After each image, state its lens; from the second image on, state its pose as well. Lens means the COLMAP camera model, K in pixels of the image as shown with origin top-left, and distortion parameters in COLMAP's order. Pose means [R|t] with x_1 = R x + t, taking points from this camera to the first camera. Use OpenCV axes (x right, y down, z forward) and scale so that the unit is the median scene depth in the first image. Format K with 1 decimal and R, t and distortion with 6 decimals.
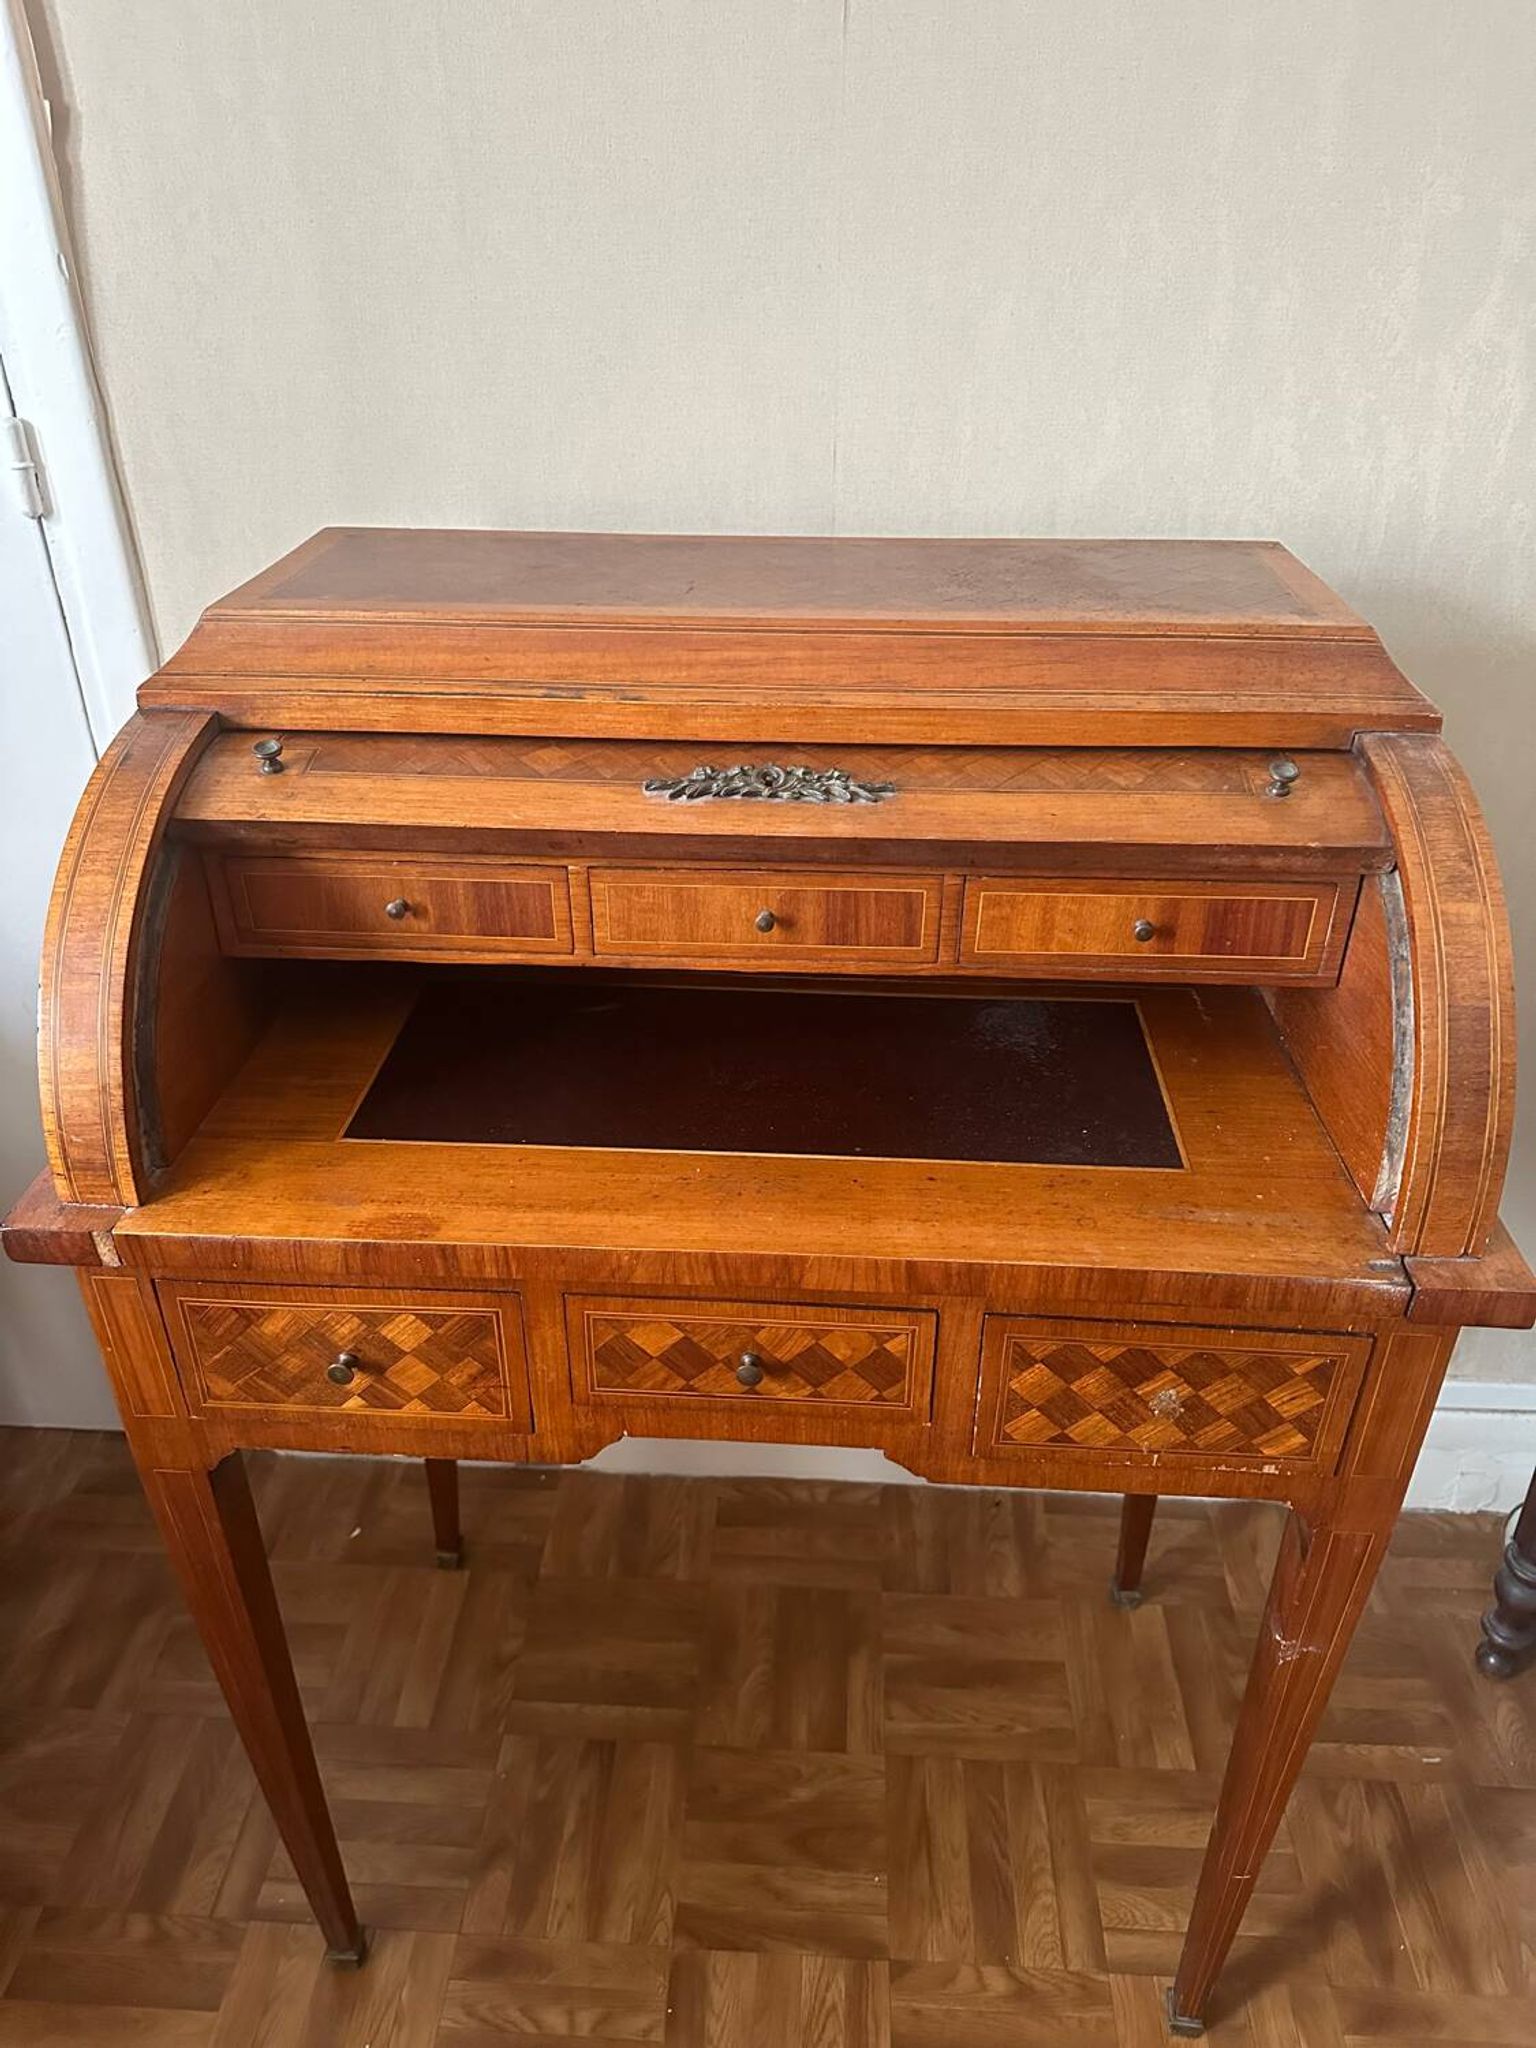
lens RADIAL K [[1483.8, 0, 754.9], [0, 1483.8, 1019.1], [0, 0, 1]] dist [0.020352, -0.026395]
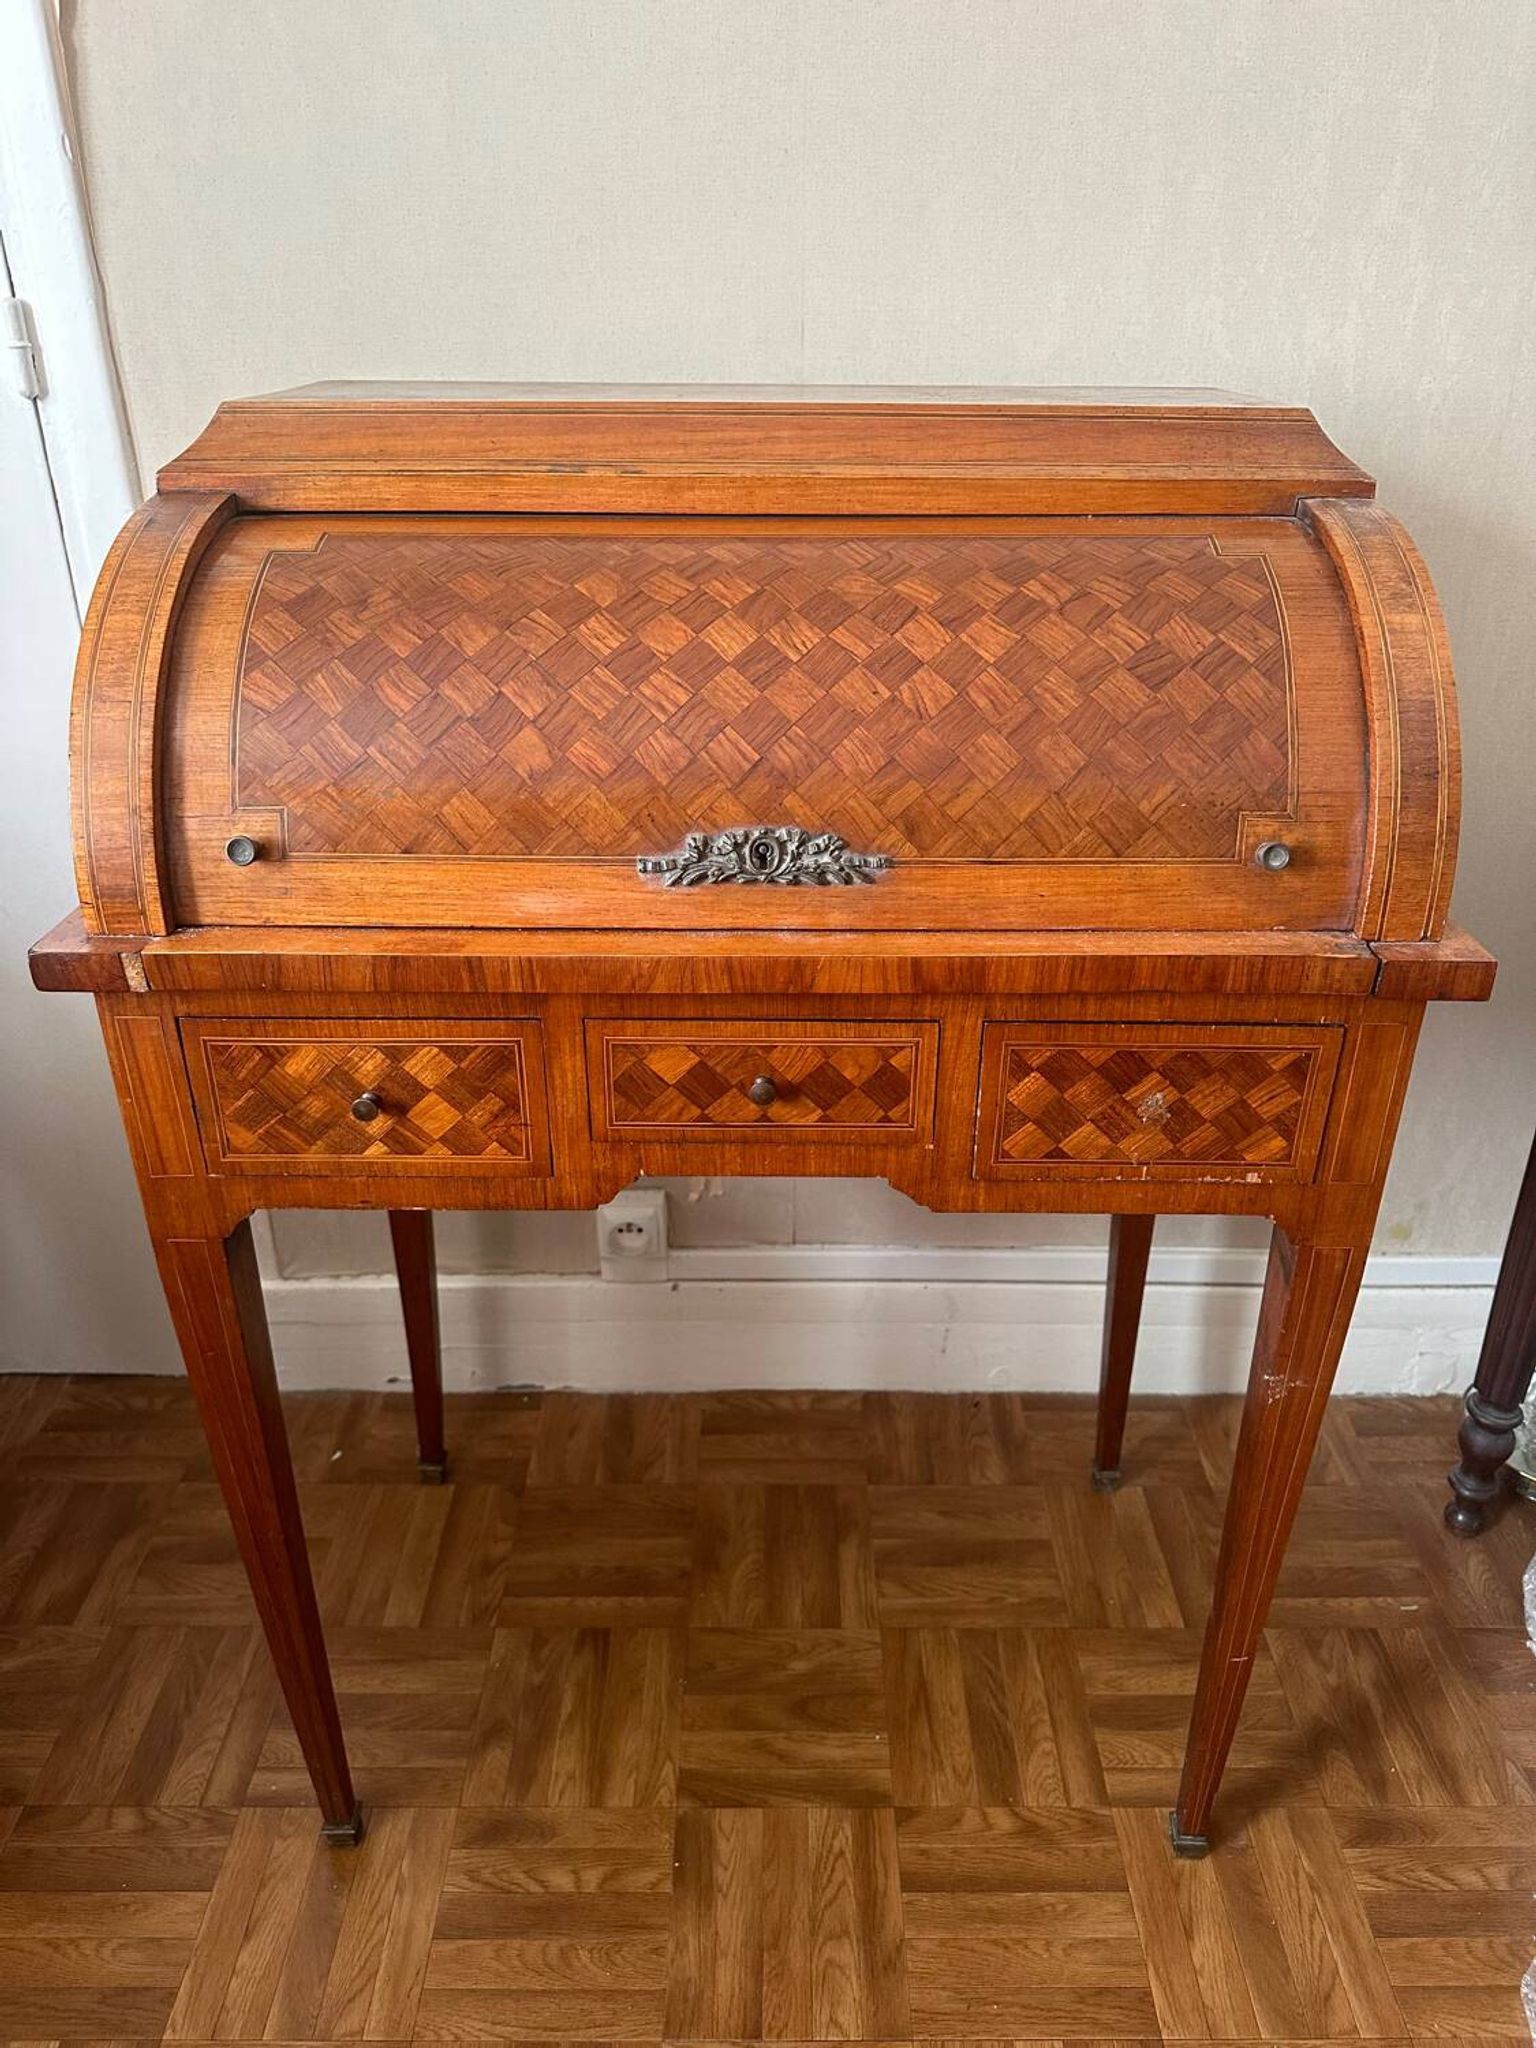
lens RADIAL K [[1482.7, 0, 780.7], [0, 1482.7, 1019.6], [0, 0, 1]] dist [0.025118, -0.035487]
pose [[0.997975, -0.022328, 0.059568, -0.048406], [0.026309, 0.997412, -0.066913, 0.241669], [-0.057920, 0.068345, 0.995979, -0.040190]]
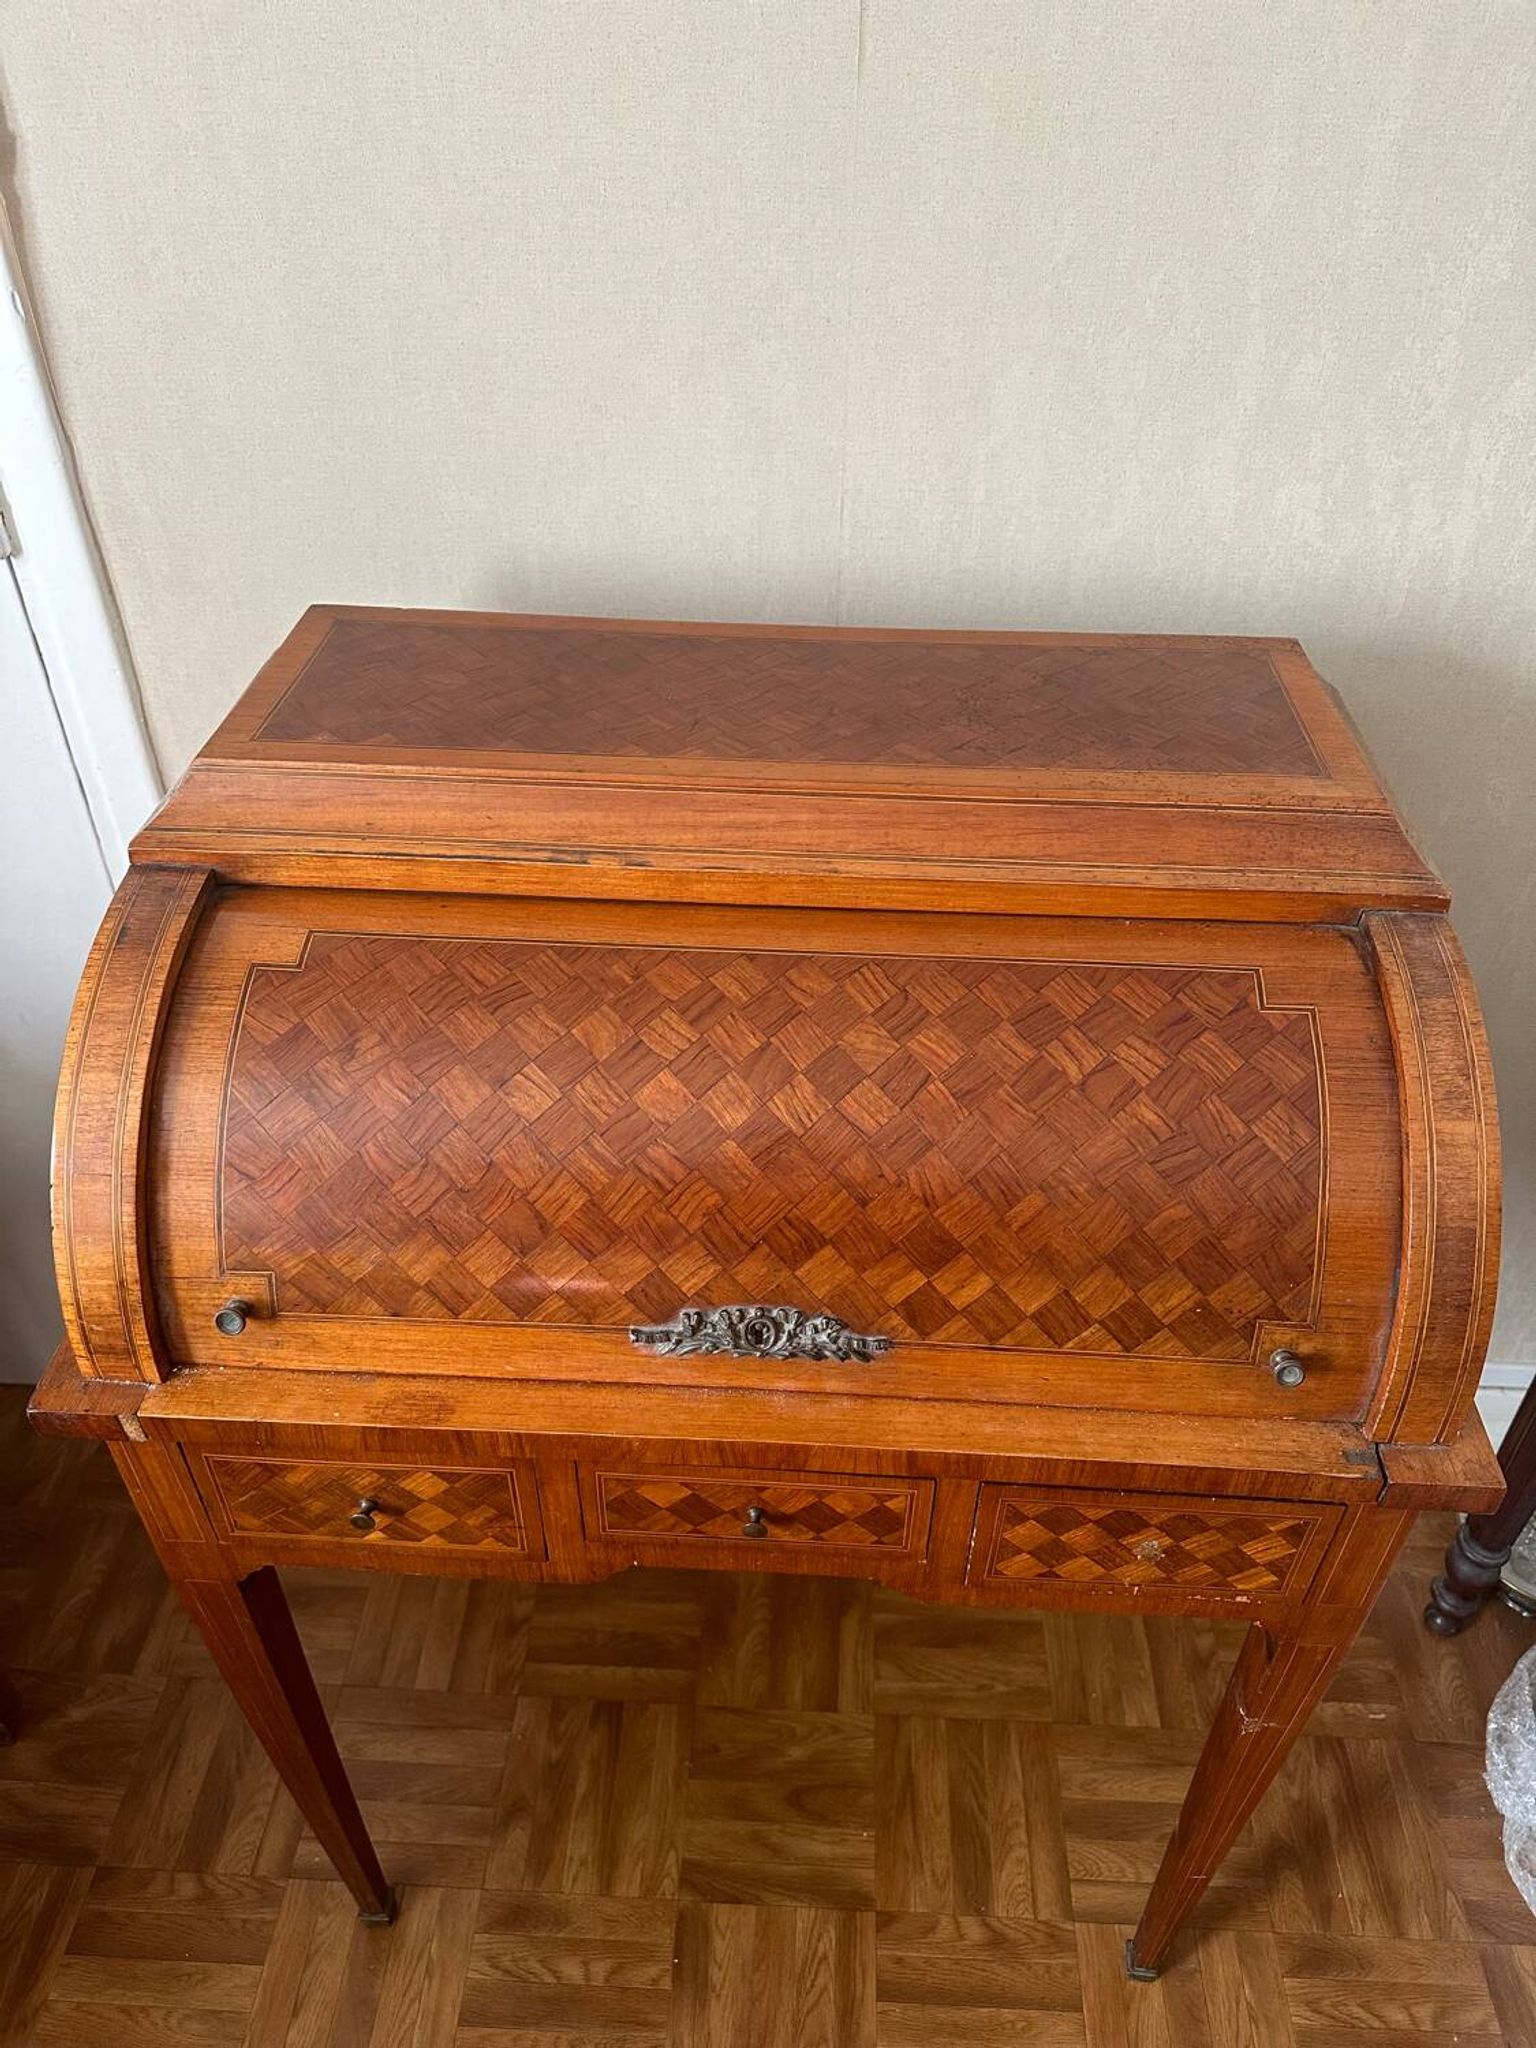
lens RADIAL K [[1484.5, 0, 773.7], [0, 1484.5, 1022.3], [0, 0, 1]] dist [0.016001, -0.023114]
pose [[0.999831, 0.002228, 0.018245, -0.009392], [-0.004752, 0.990212, 0.139489, -0.244045], [-0.017755, -0.139552, 0.990055, 0.008642]]
